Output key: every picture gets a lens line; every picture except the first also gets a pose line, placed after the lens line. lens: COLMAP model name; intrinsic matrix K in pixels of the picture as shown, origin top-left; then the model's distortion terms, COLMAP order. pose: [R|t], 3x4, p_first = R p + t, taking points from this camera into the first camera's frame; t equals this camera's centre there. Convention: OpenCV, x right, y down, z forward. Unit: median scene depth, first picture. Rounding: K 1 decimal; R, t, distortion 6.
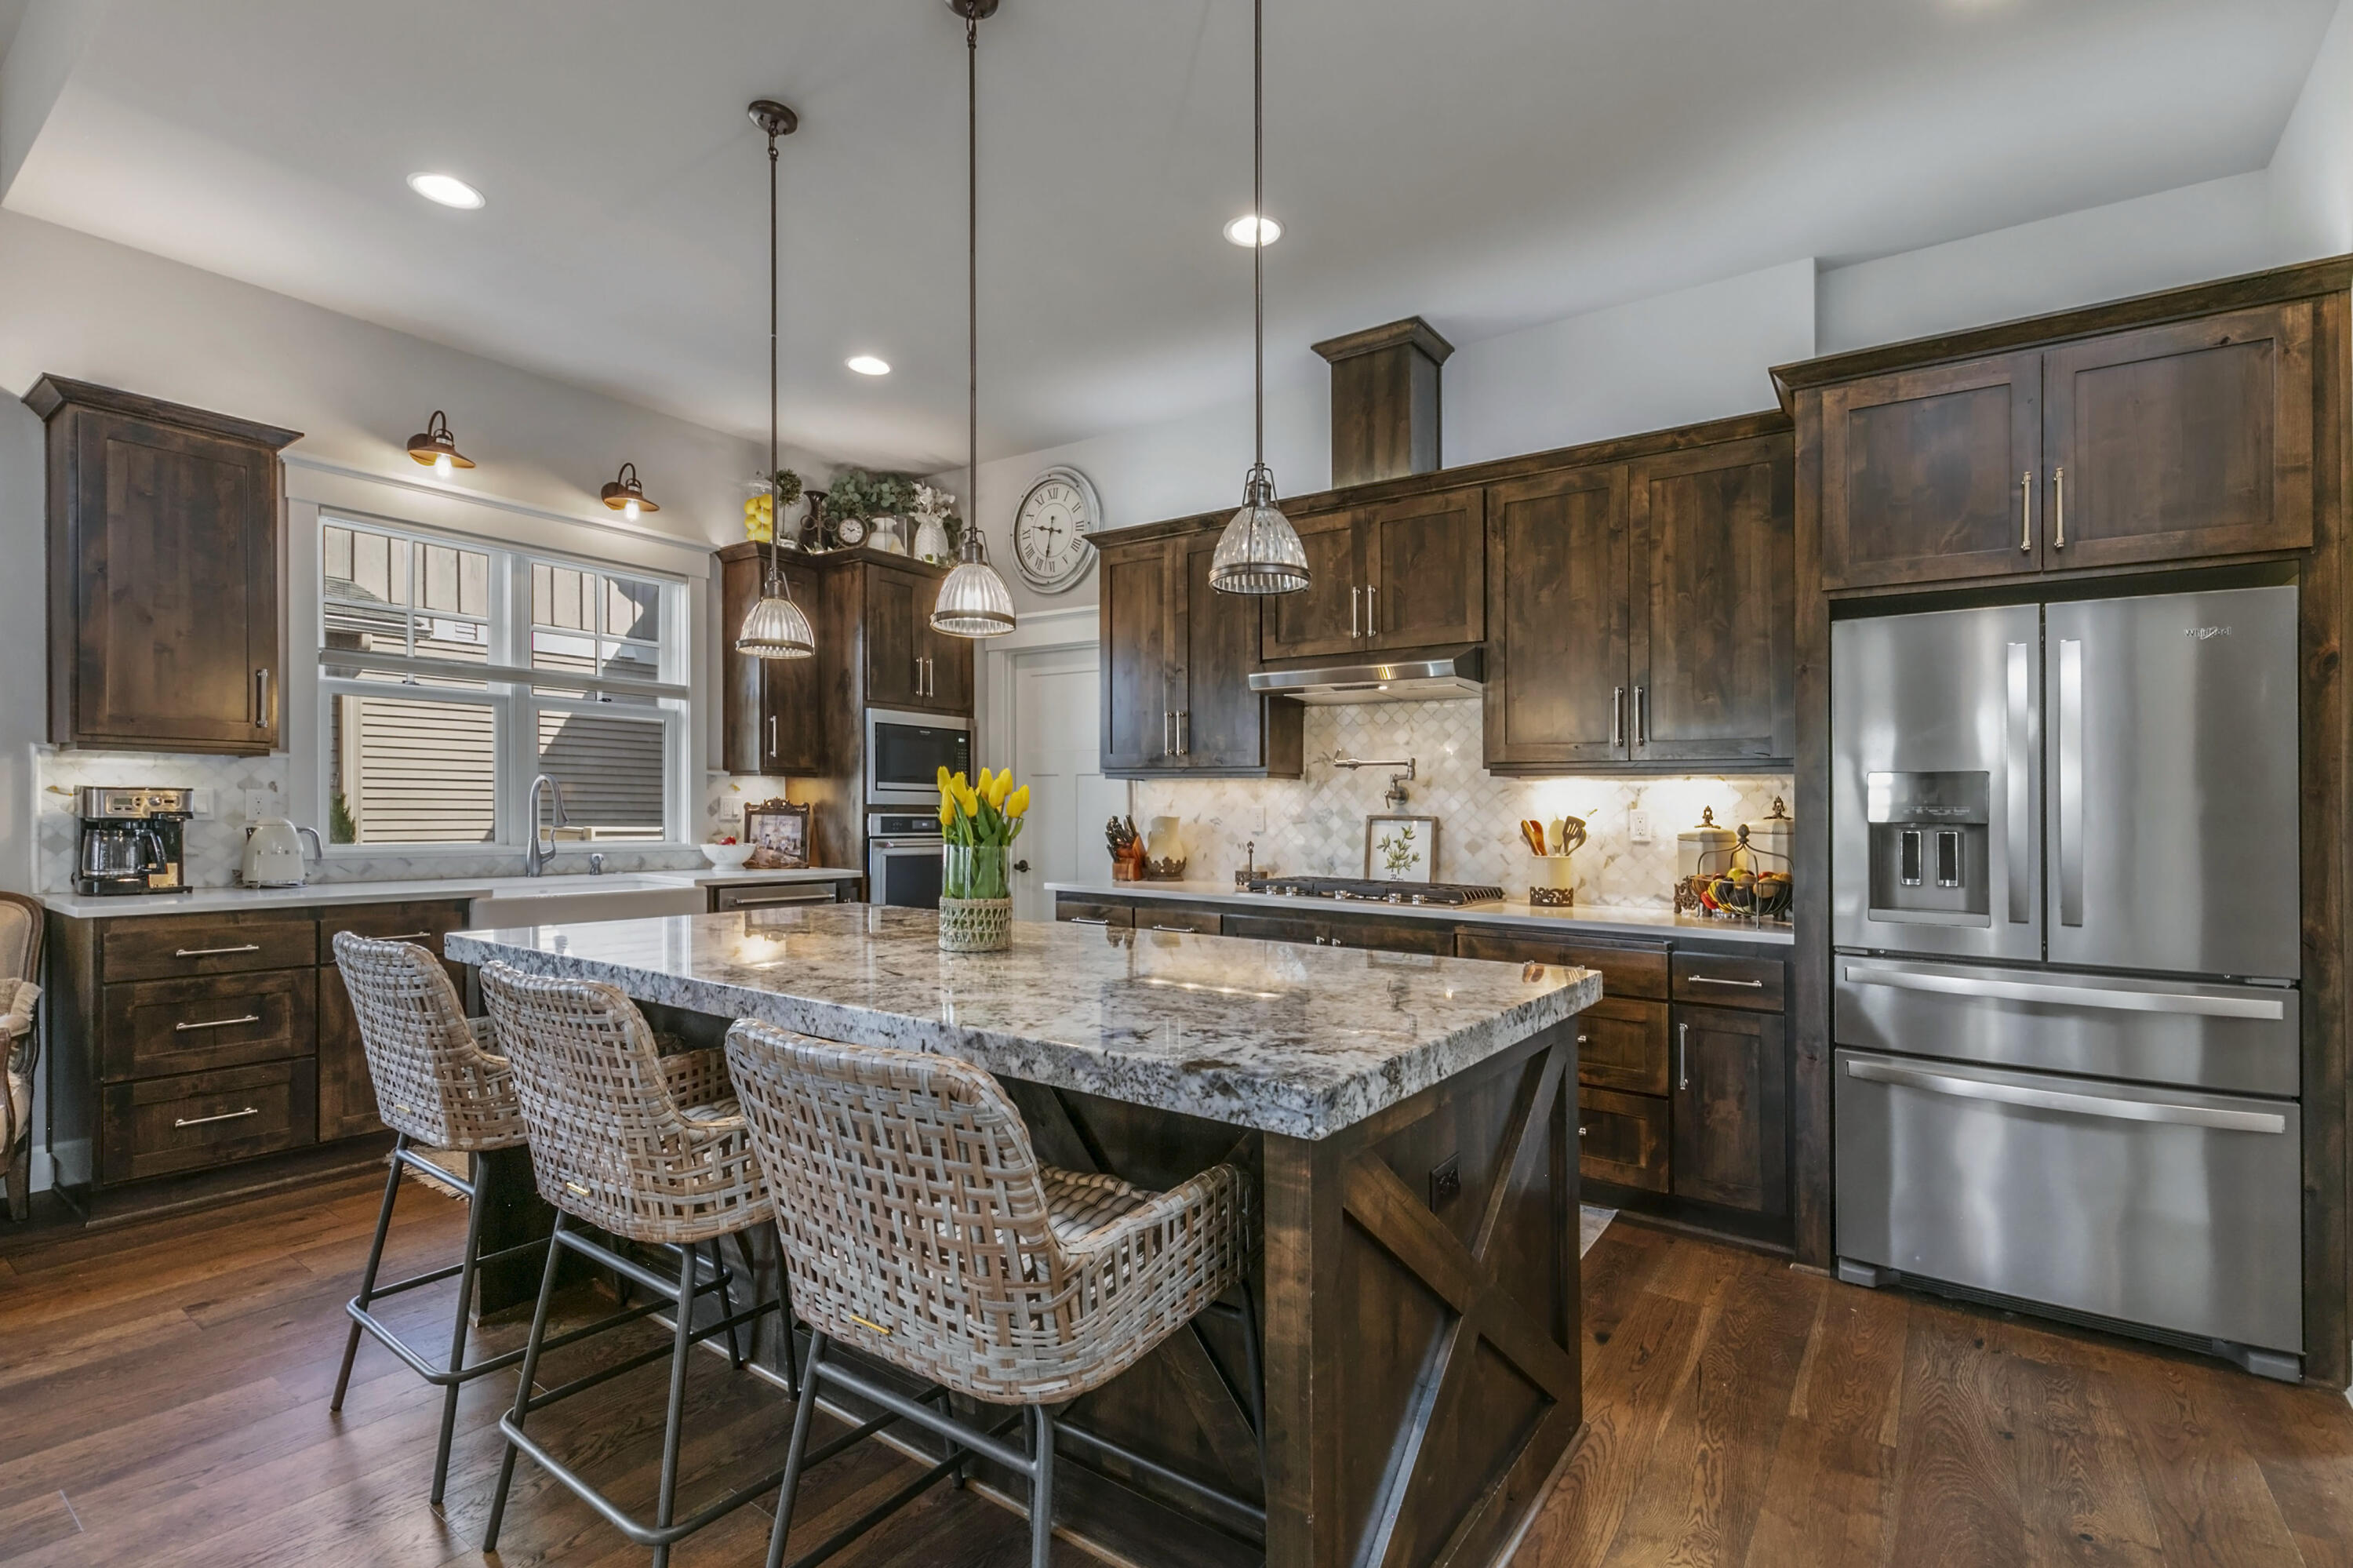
lens RADIAL K [[1078.1, 0, 1178.3], [0, 1078.1, 800.5], [0, 0, 1]] dist [0.004804, -0.000042]
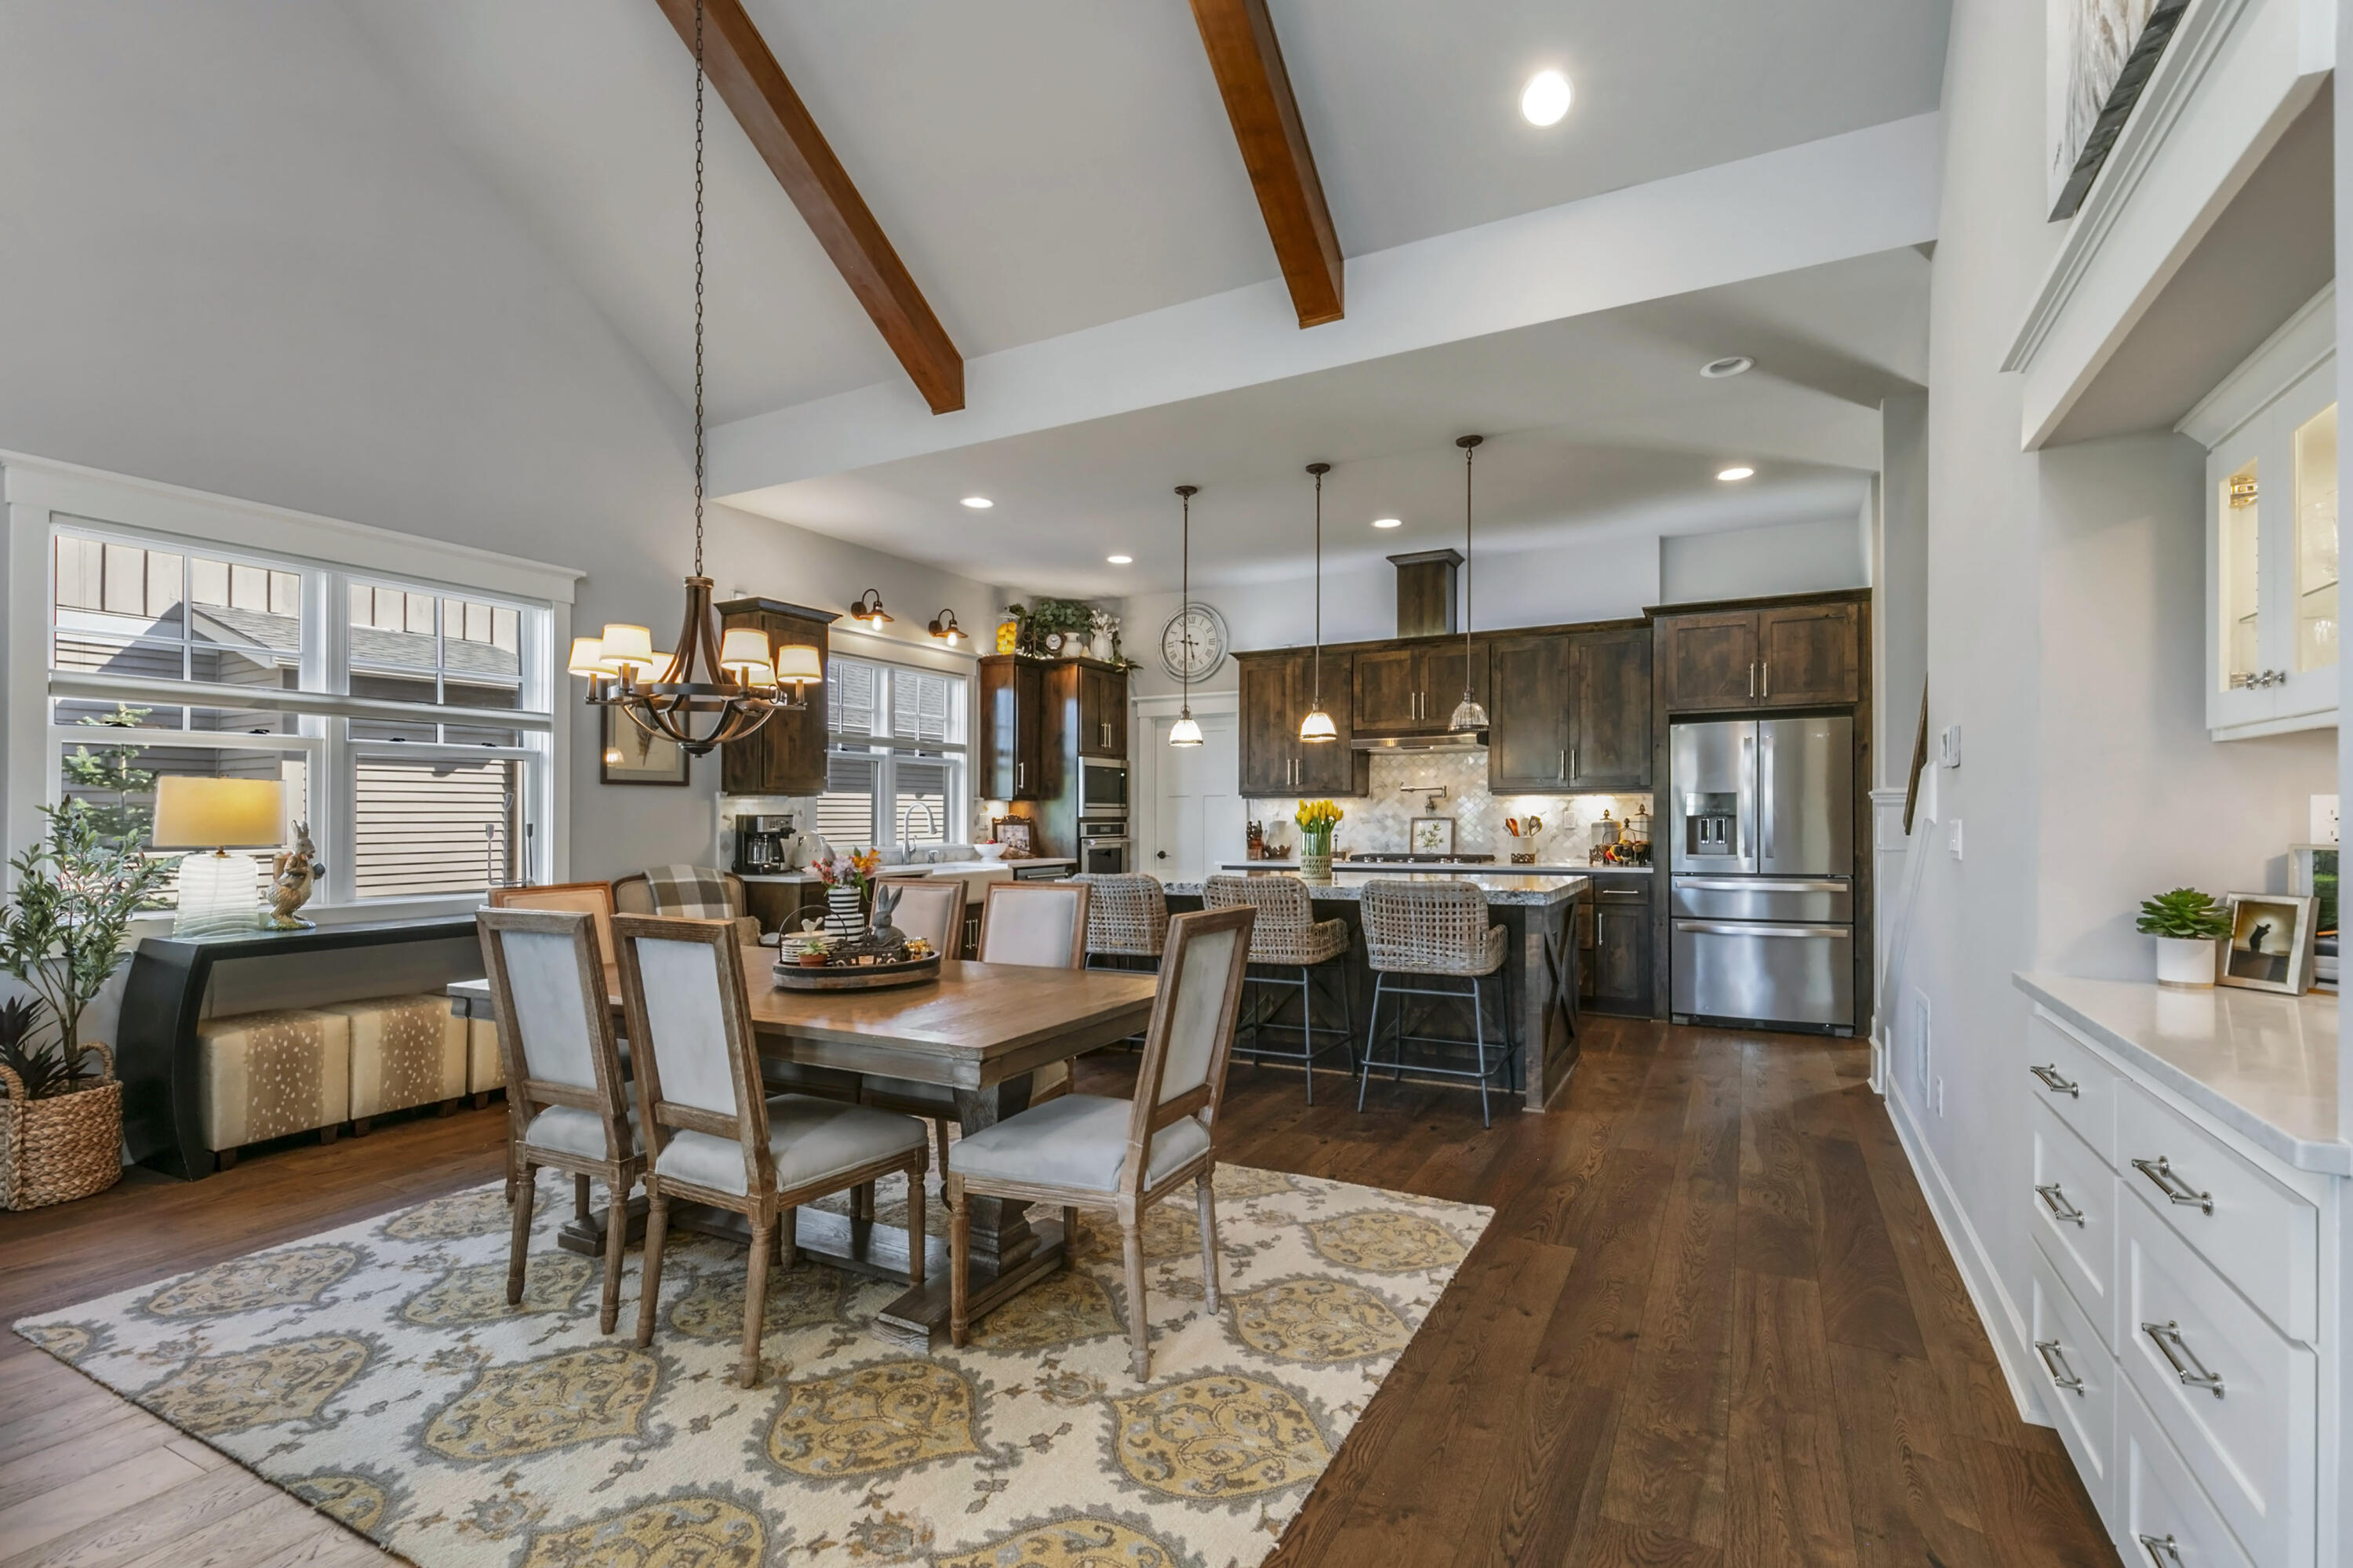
lens RADIAL K [[1068.9, 0, 1081.8], [0, 1068.9, 846.4], [0, 0, 1]] dist [0.001022, -0.000049]
pose [[0.997421, -0.021132, 0.068595, -0.505536], [0.018707, 0.999184, 0.035798, -0.012304], [-0.069296, -0.034422, 0.997002, -0.744060]]
